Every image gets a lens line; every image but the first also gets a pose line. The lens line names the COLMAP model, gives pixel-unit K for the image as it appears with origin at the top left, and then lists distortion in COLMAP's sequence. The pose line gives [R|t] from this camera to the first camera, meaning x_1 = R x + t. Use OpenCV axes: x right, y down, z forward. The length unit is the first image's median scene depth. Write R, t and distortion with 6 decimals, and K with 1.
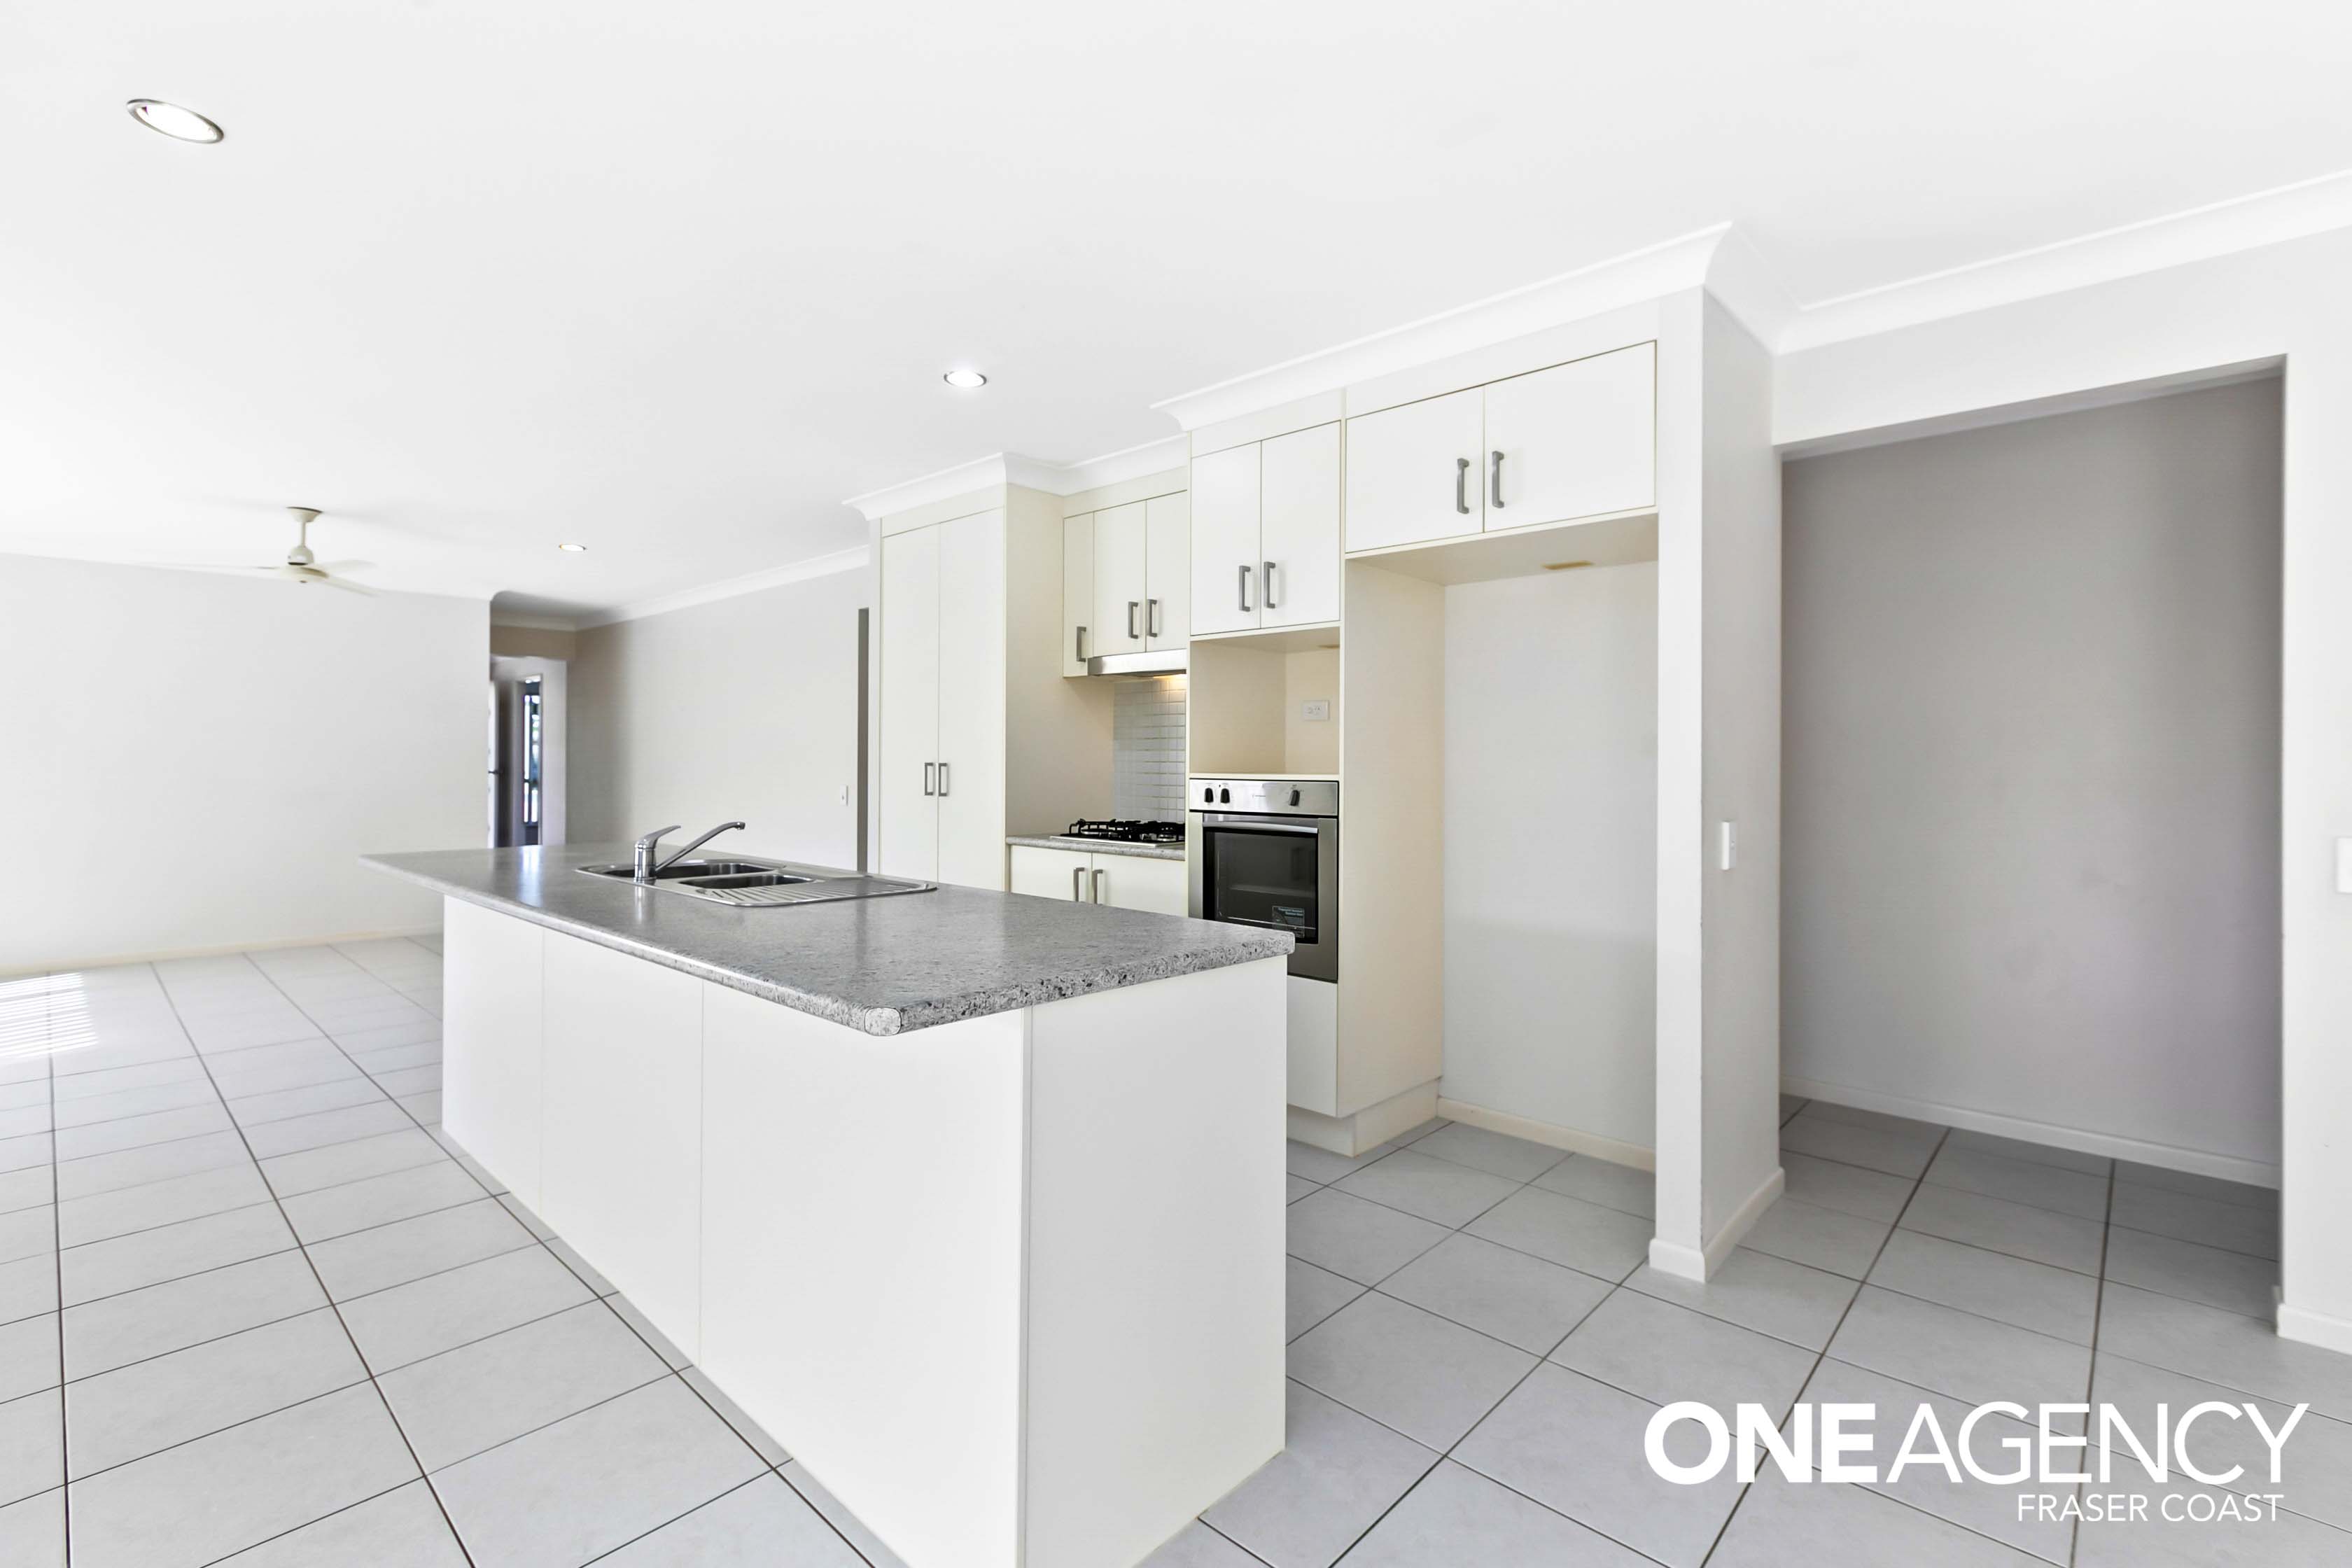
lens RADIAL K [[1078.1, 0, 1173.3], [0, 1078.1, 763.5], [0, 0, 1]] dist [-0.000531, 0.000025]
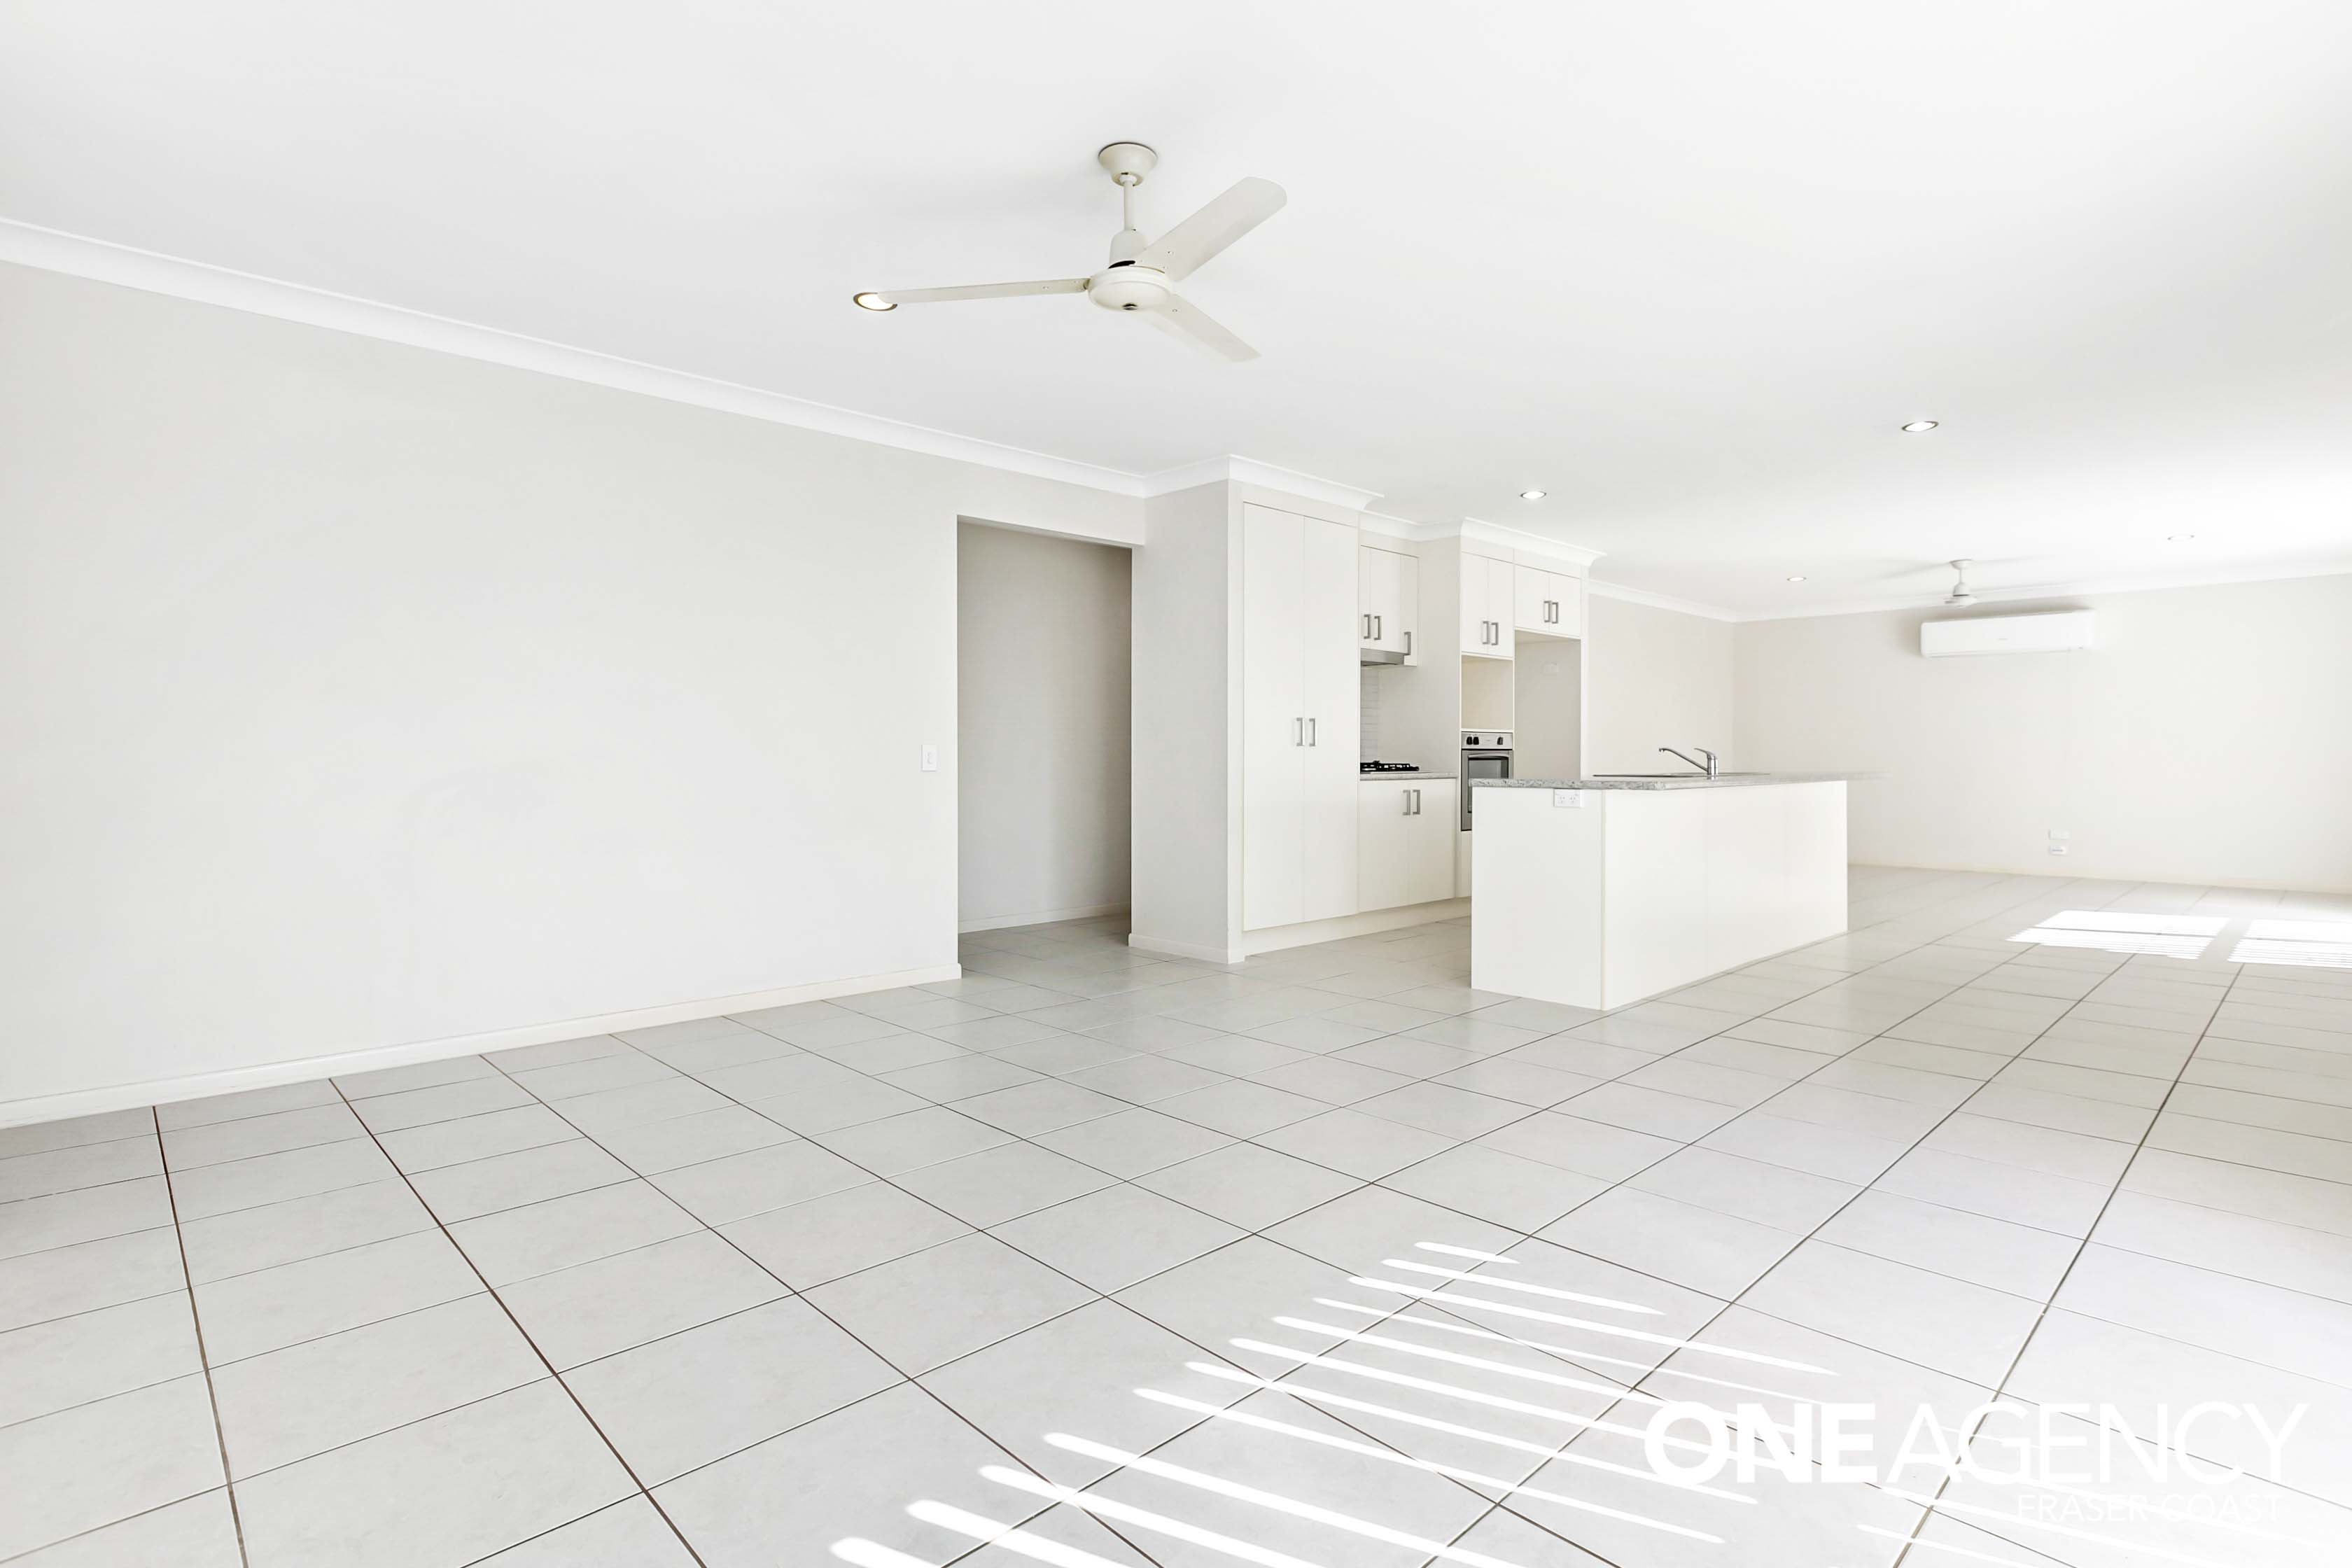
lens RADIAL K [[1139.0, 0, 1173.3], [0, 1139.0, 780.7], [0, 0, 1]] dist [0.000561, 0.000012]
pose [[0.040006, -0.020793, 0.998983, -1.947462], [0.008798, 0.999752, 0.020457, 0.054300], [-0.999161, 0.007971, 0.040179, 1.445721]]
